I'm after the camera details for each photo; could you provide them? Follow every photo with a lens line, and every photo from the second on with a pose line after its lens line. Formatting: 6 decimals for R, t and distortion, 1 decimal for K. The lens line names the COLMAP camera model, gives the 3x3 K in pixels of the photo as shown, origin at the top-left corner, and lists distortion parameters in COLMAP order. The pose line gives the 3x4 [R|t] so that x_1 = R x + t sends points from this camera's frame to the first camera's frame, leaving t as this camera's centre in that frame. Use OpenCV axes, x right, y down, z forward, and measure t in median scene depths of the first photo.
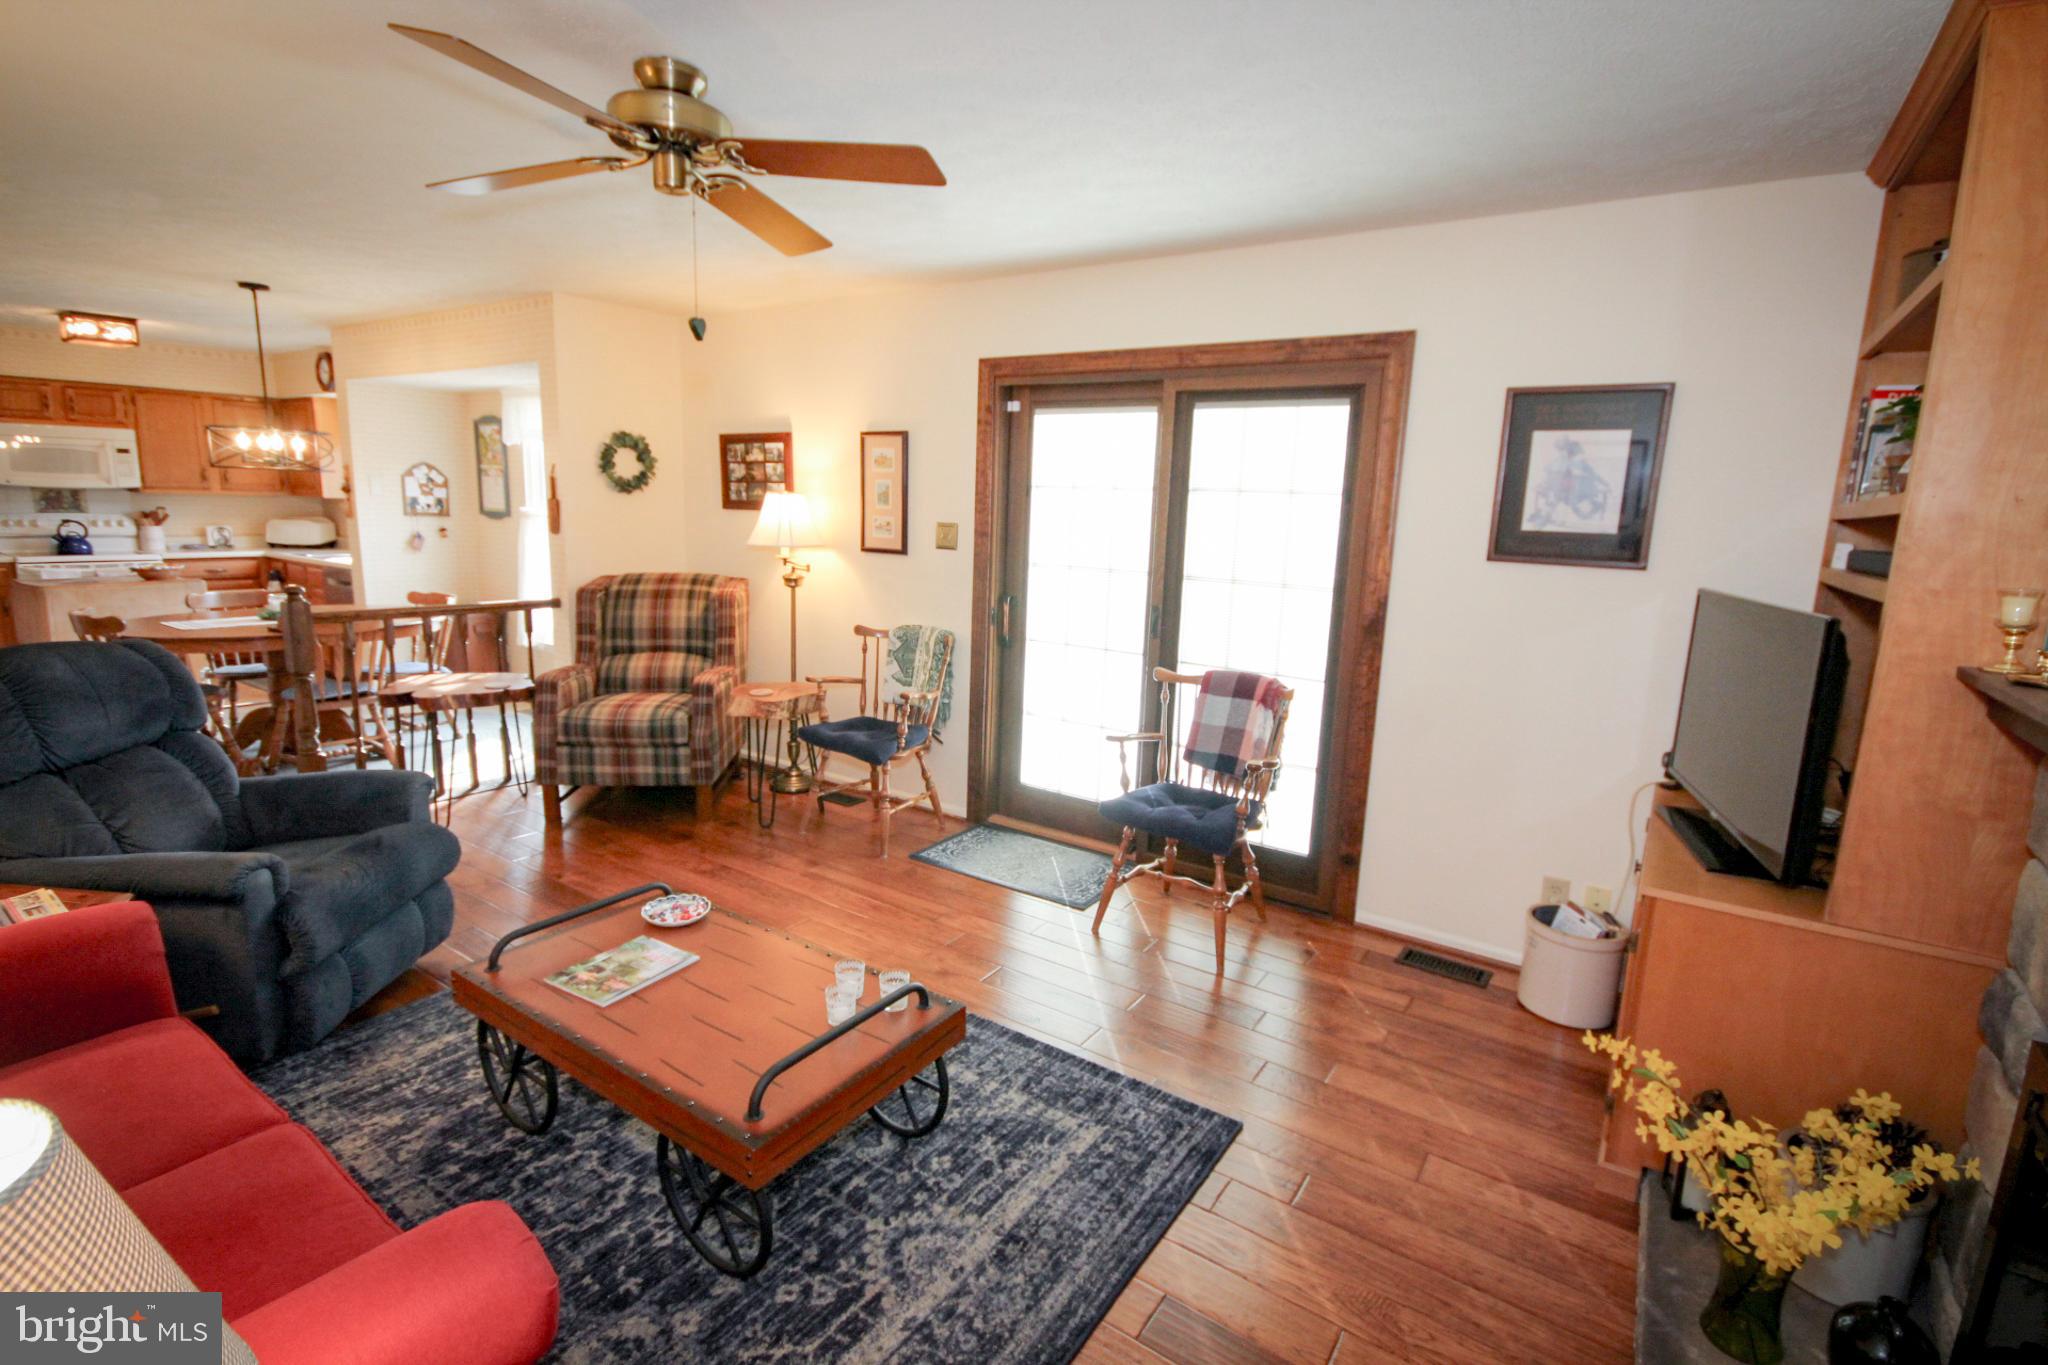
lens RADIAL K [[958.5, 0, 1018.7], [0, 958.5, 667.9], [0, 0, 1]] dist [0.068256, -0.039027]
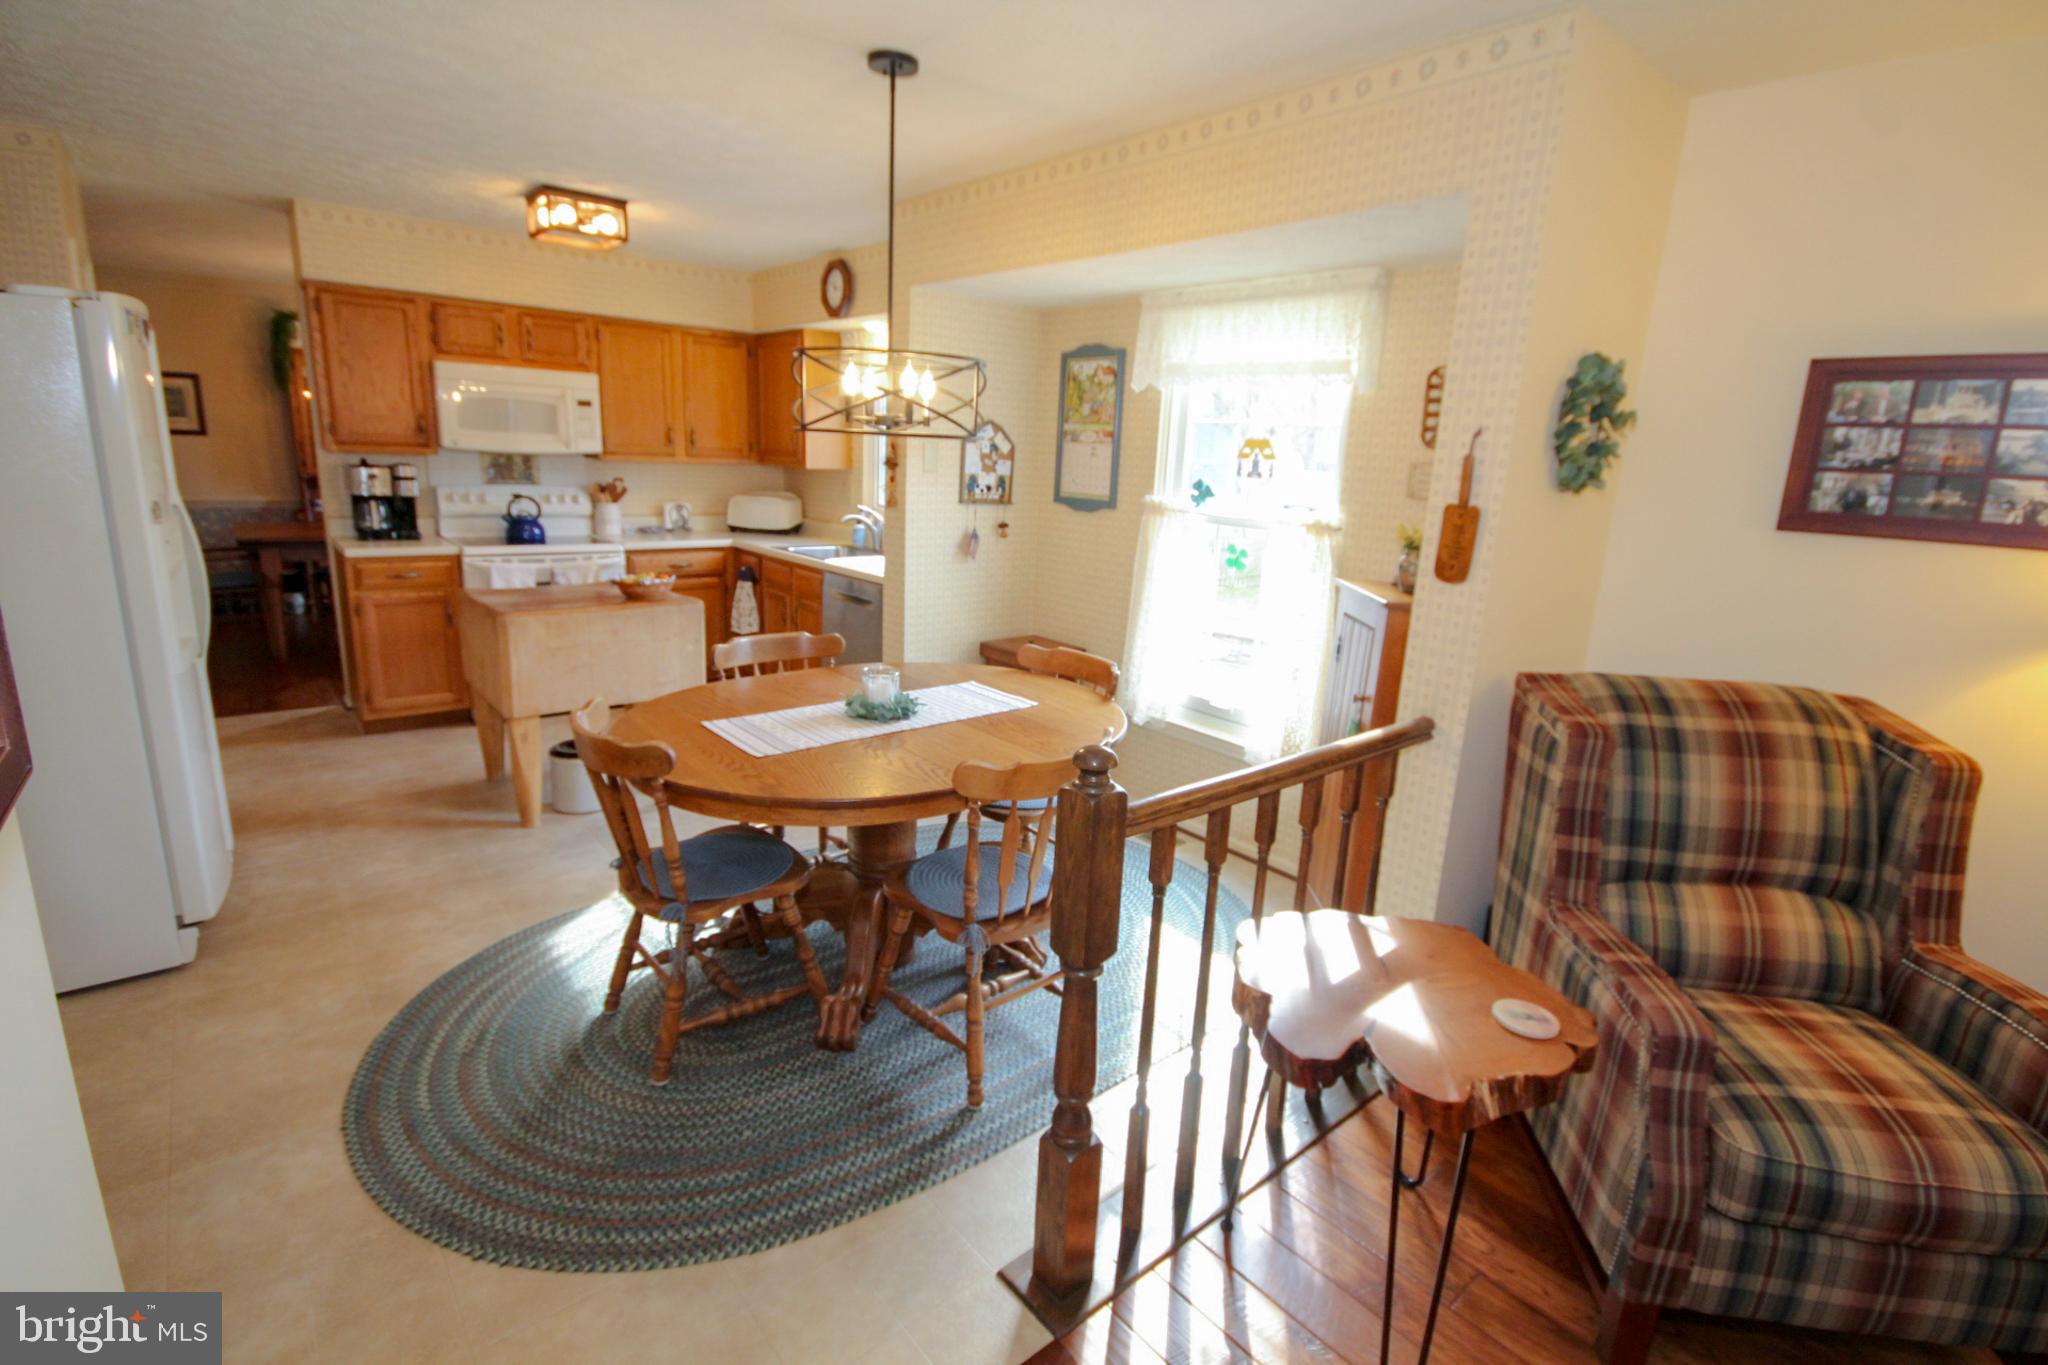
lens RADIAL K [[938.9, 0, 1035.9], [0, 938.9, 675.7], [0, 0, 1]] dist [-0.005909, -0.000563]
pose [[0.972368, 0.070397, -0.222587, -0.427636], [-0.057765, 0.996355, 0.062769, -0.083612], [0.226194, -0.048177, 0.972890, 0.400917]]
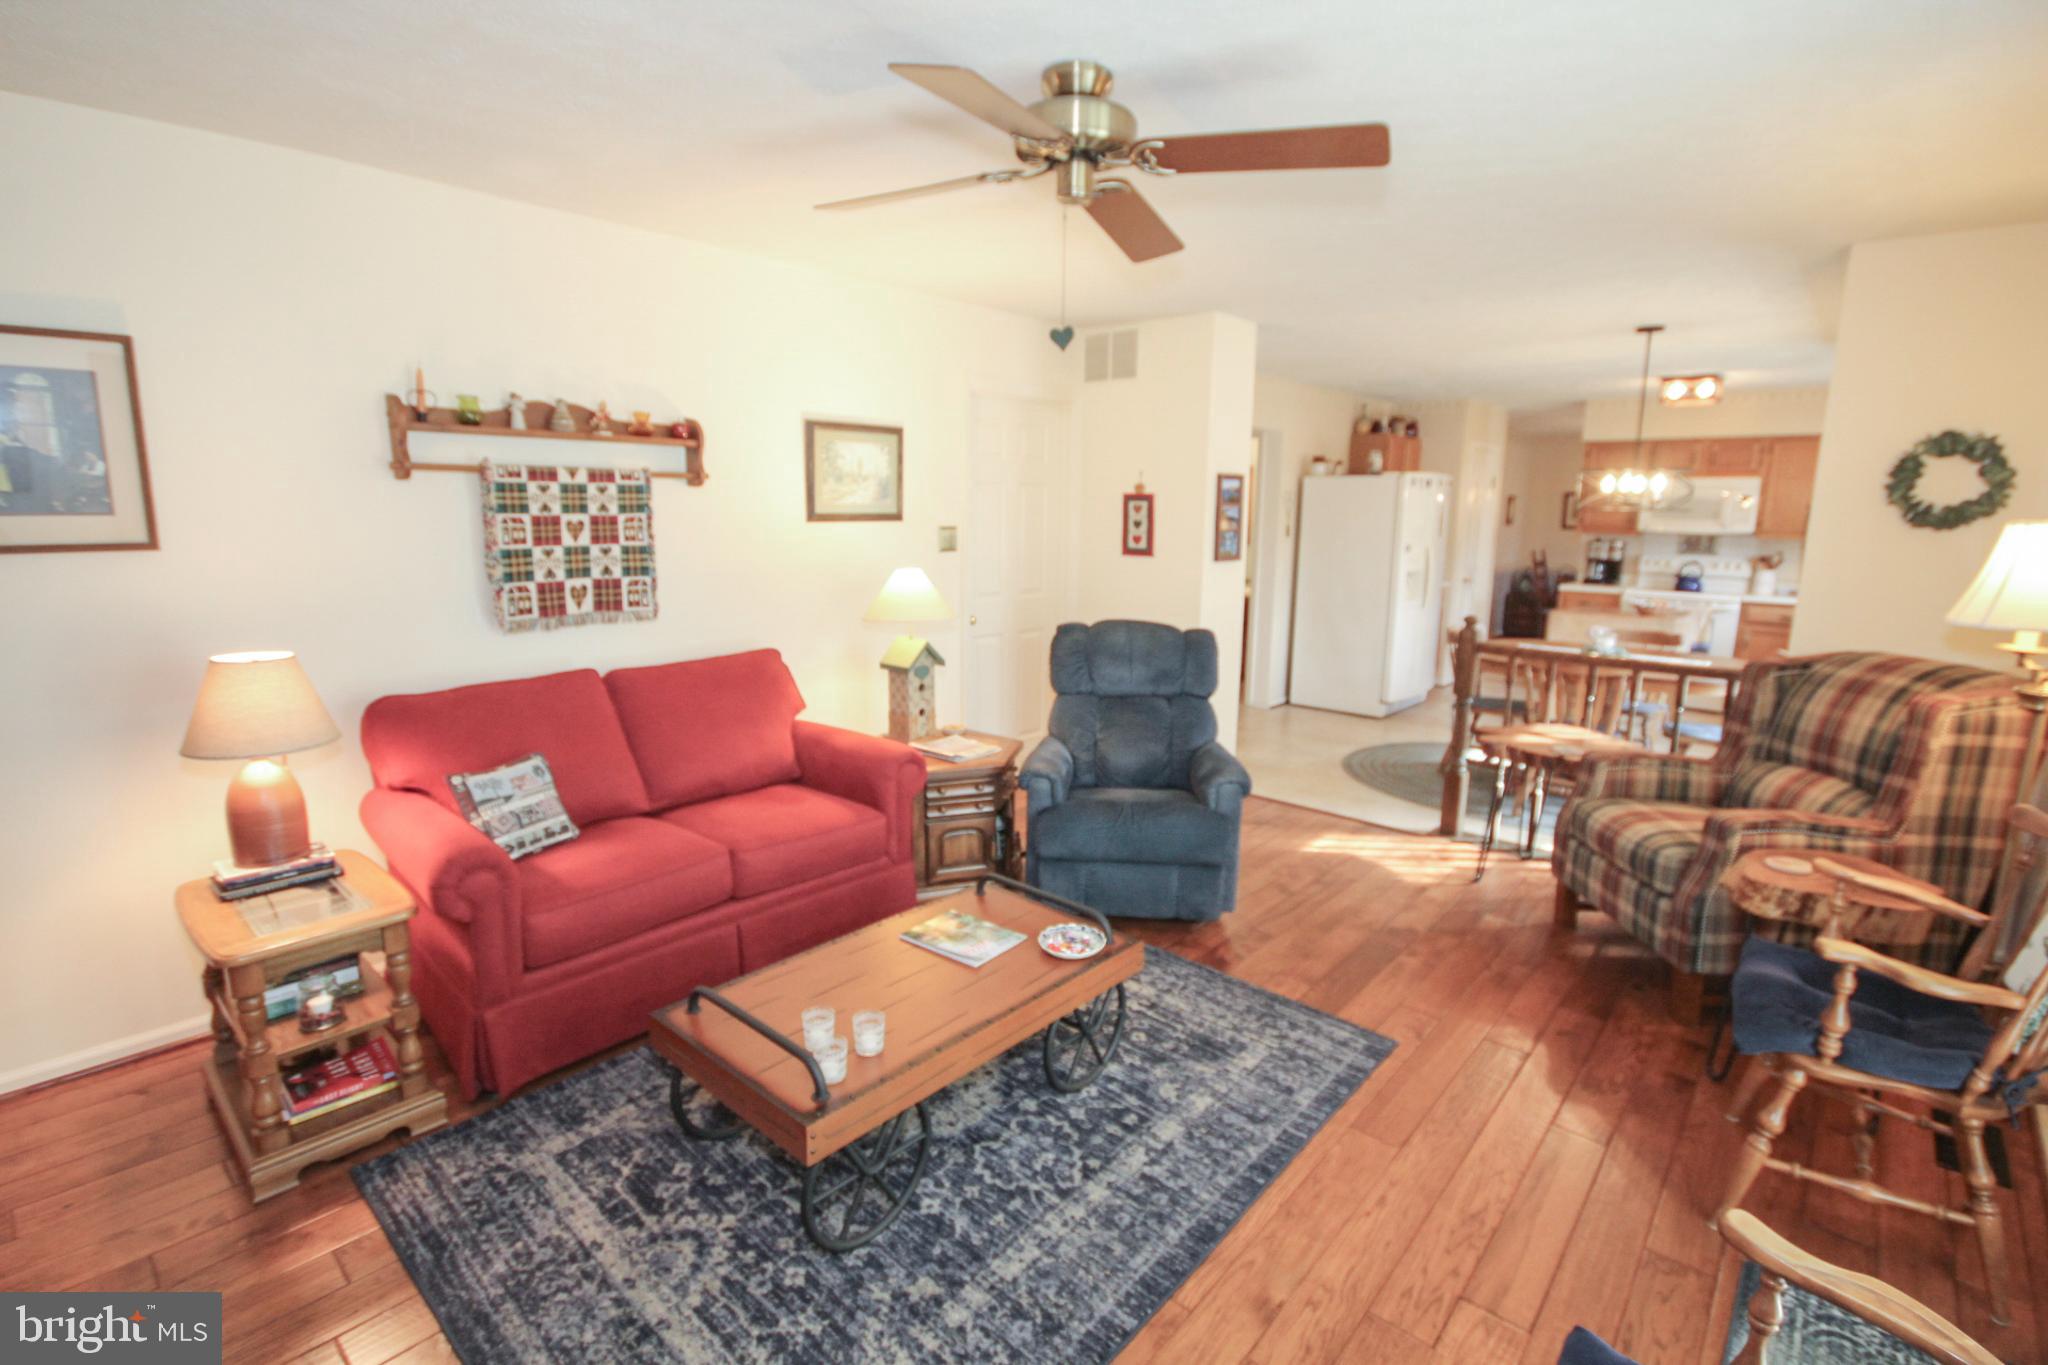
lens RADIAL K [[925.6, 0, 1024.0], [0, 925.6, 682.5], [0, 0, 1]] dist [0.022748, -0.019200]
pose [[-0.114830, 0.153999, -0.981376, 0.209222], [-0.186744, 0.966951, 0.173586, -0.061003], [0.975674, 0.203199, -0.082277, 0.386942]]
